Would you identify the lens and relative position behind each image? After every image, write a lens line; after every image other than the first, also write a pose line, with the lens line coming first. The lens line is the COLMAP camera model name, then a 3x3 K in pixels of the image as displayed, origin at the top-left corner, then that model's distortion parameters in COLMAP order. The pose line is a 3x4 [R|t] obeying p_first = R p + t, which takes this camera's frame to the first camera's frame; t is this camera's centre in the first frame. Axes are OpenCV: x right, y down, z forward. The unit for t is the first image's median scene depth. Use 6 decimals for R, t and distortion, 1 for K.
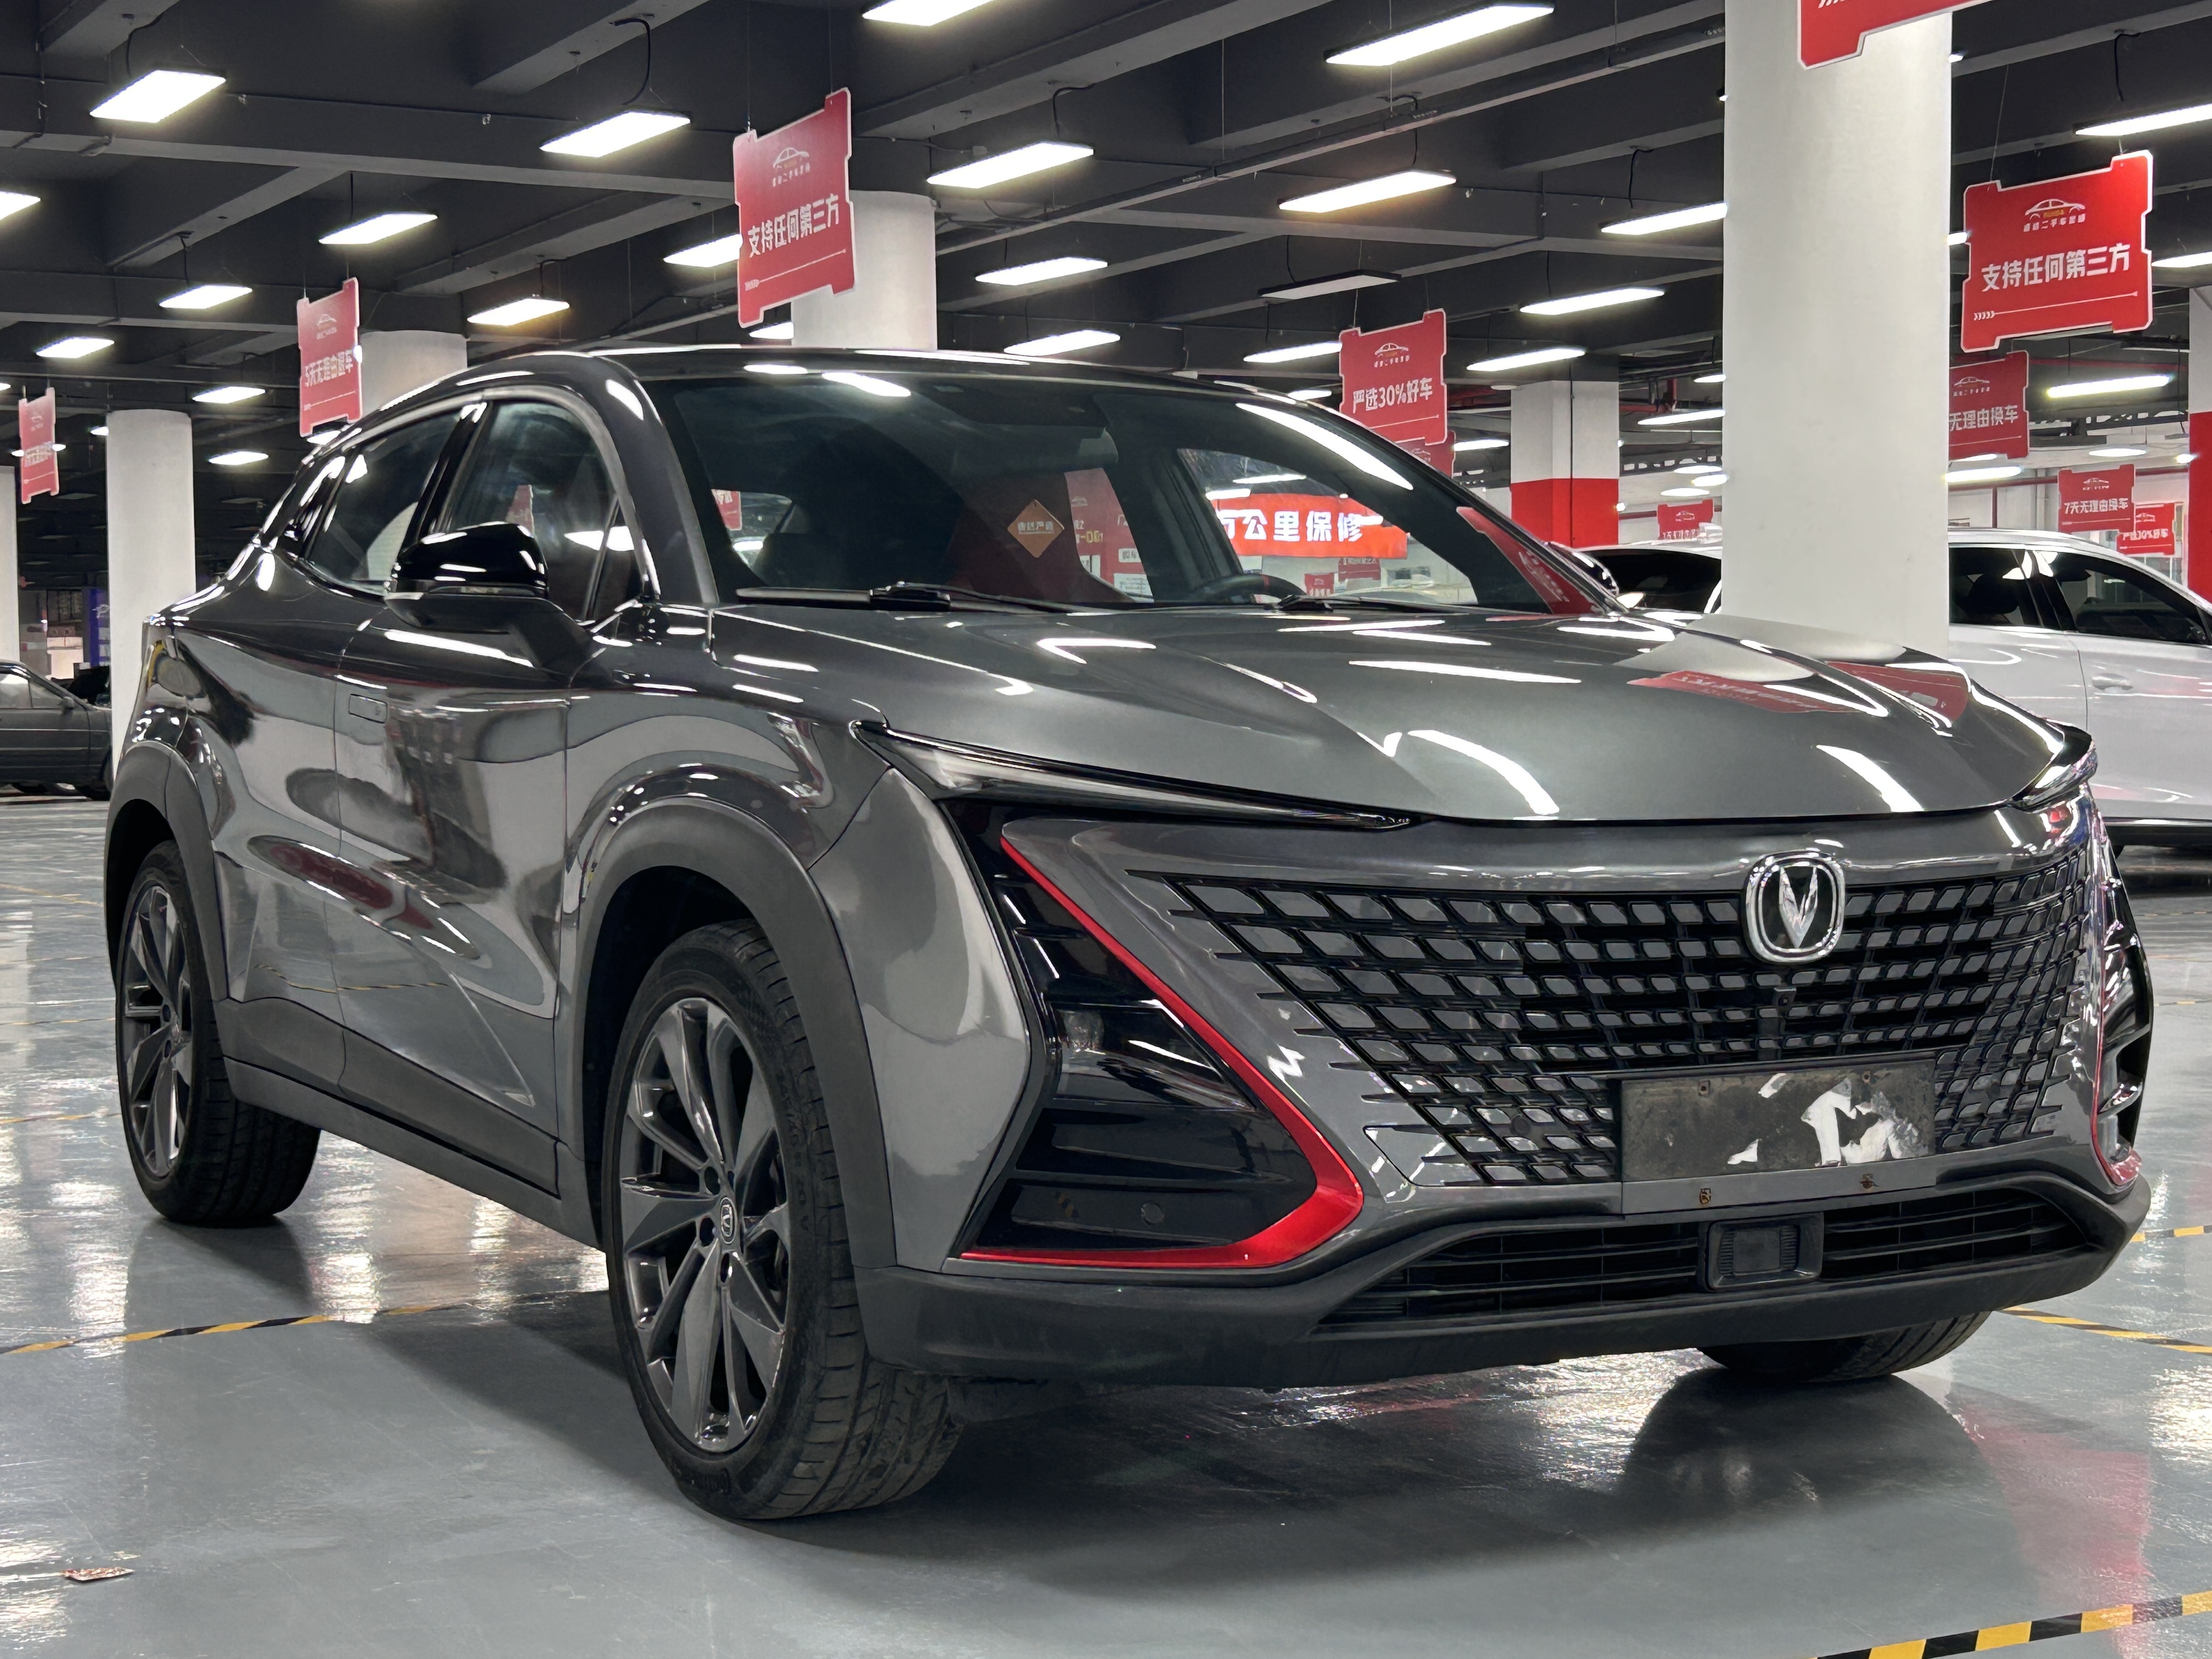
lens RADIAL K [[3493.8, 0, 1104.2], [0, 3493.8, 827.8], [0, 0, 1]] dist [0.143547, 0.000000]
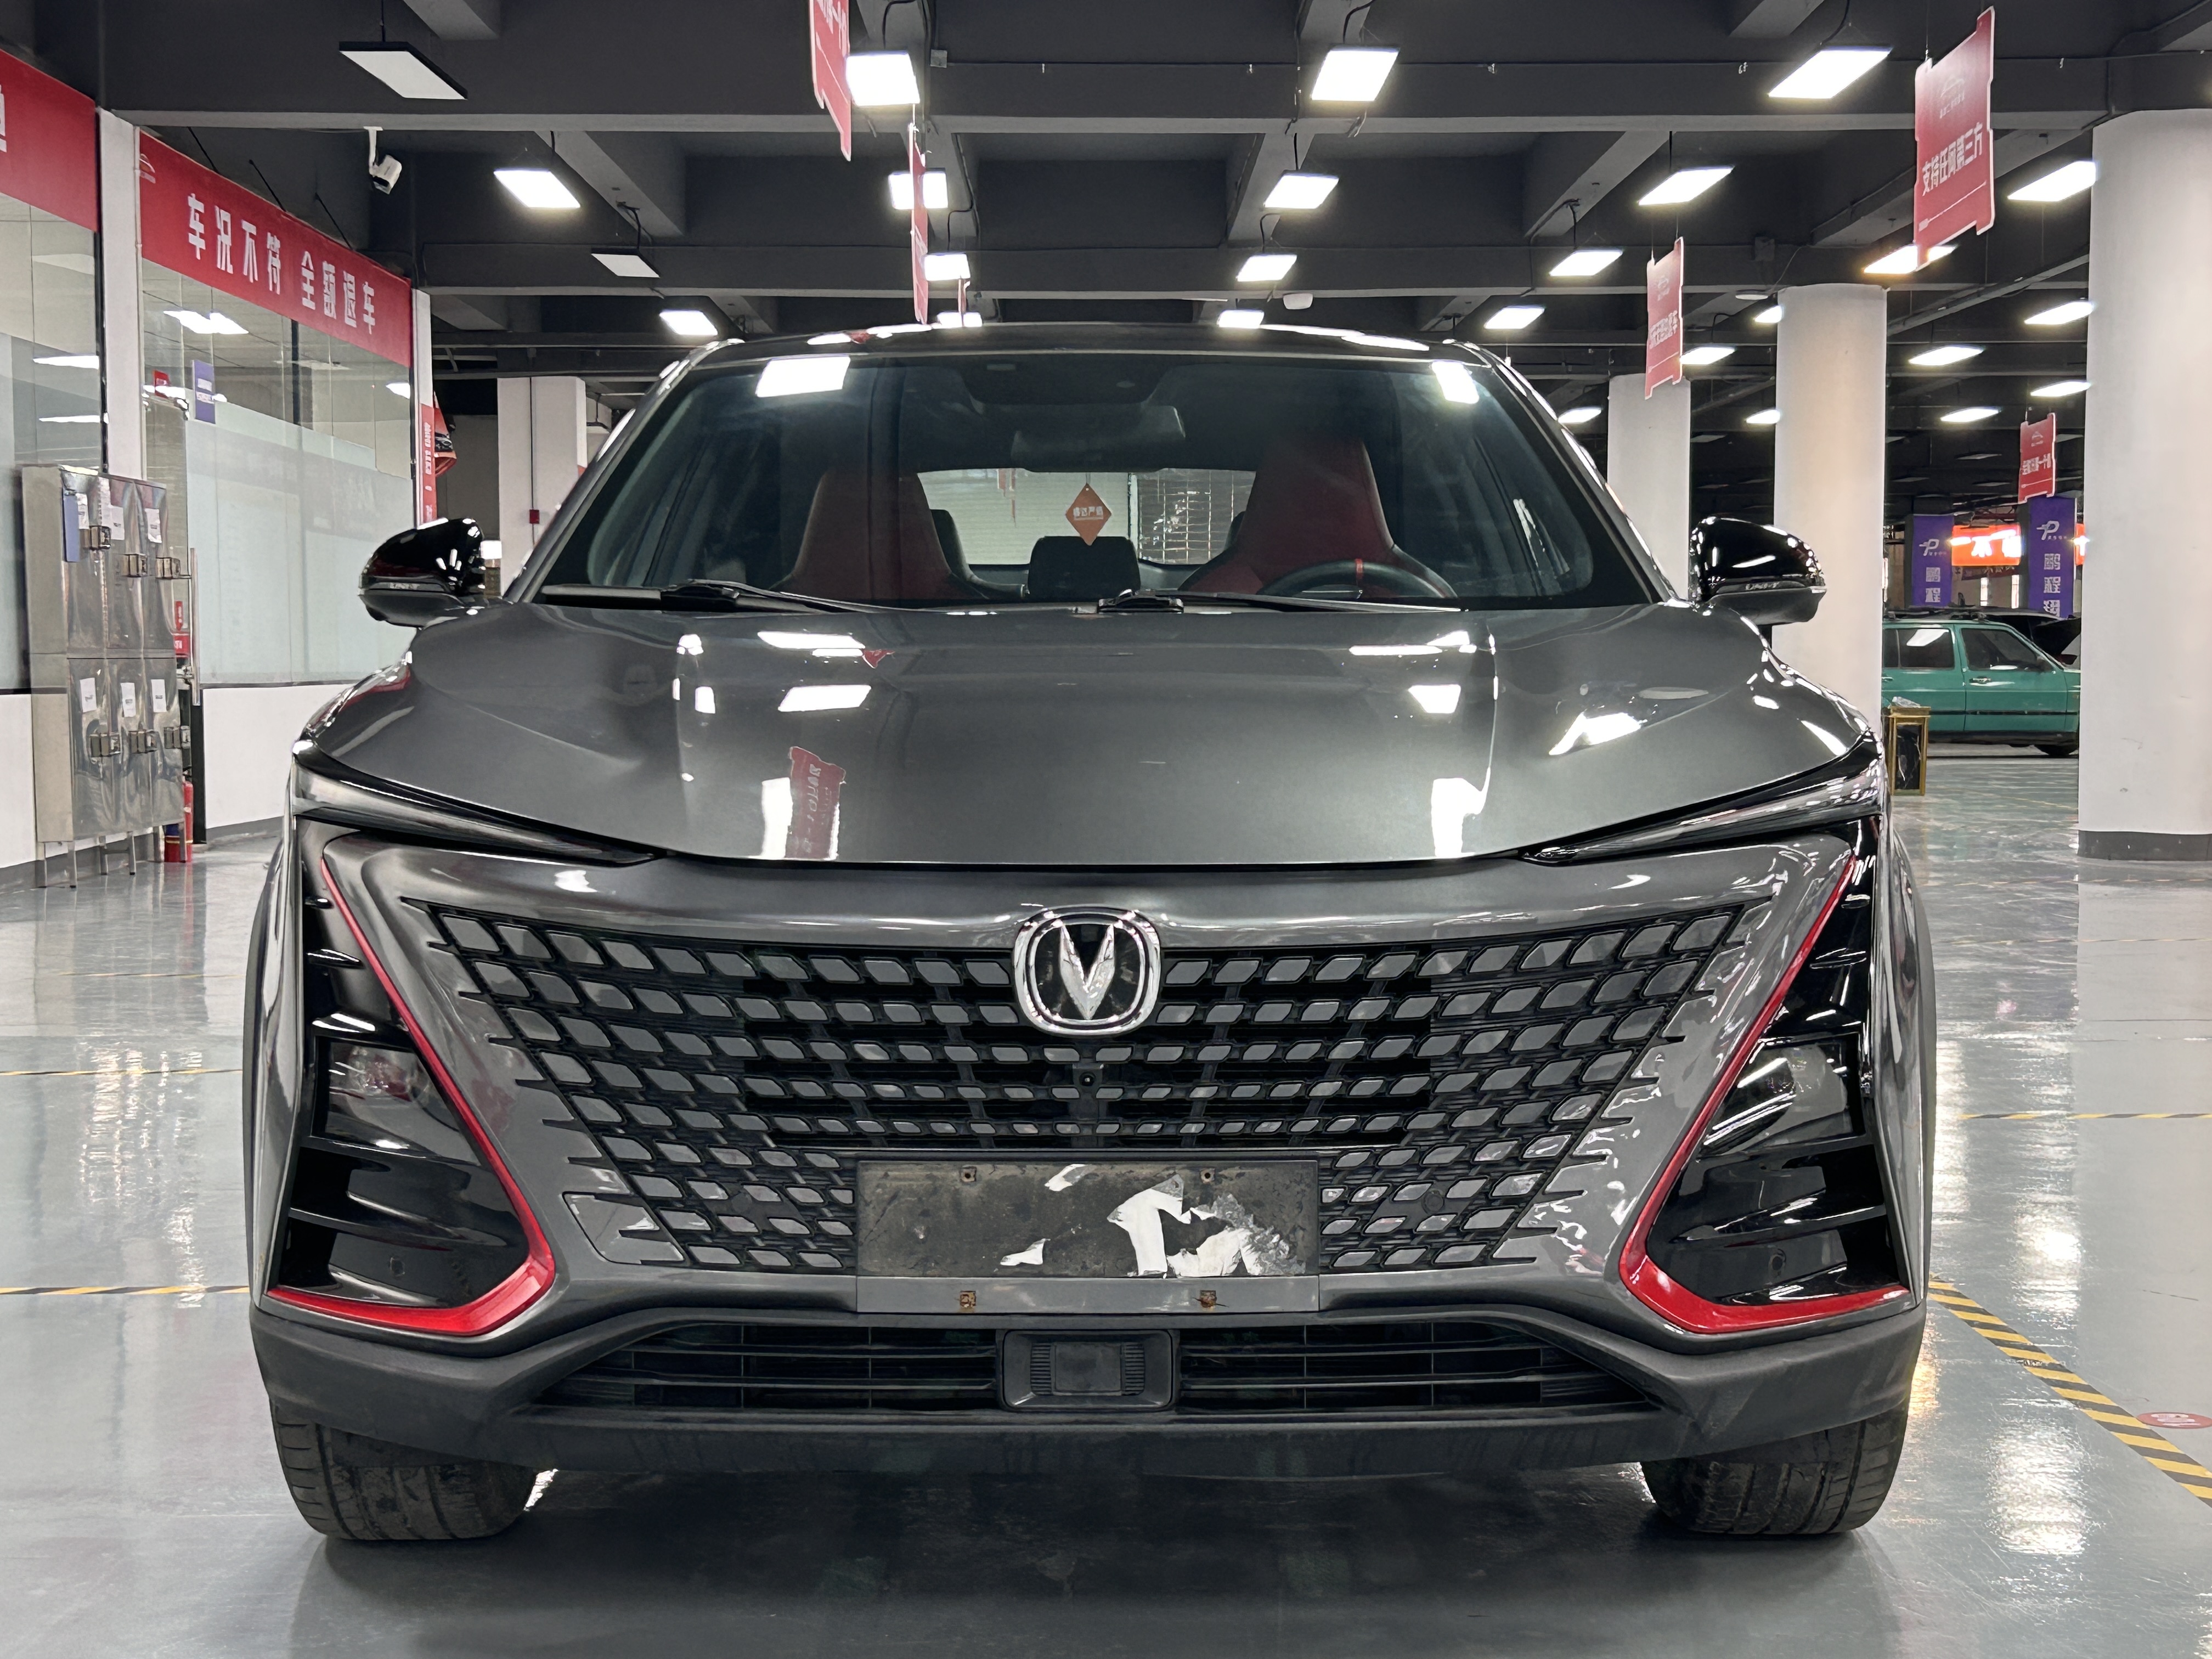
lens RADIAL K [[3493.8, 0, 1105.5], [0, 3493.8, 827.6], [0, 0, 1]] dist [0.143547, 0.000000]
pose [[0.883867, 0.031155, -0.466699, 0.595612], [-0.024721, 0.999496, 0.019904, -0.029286], [0.467084, -0.006055, 0.884192, 0.251354]]
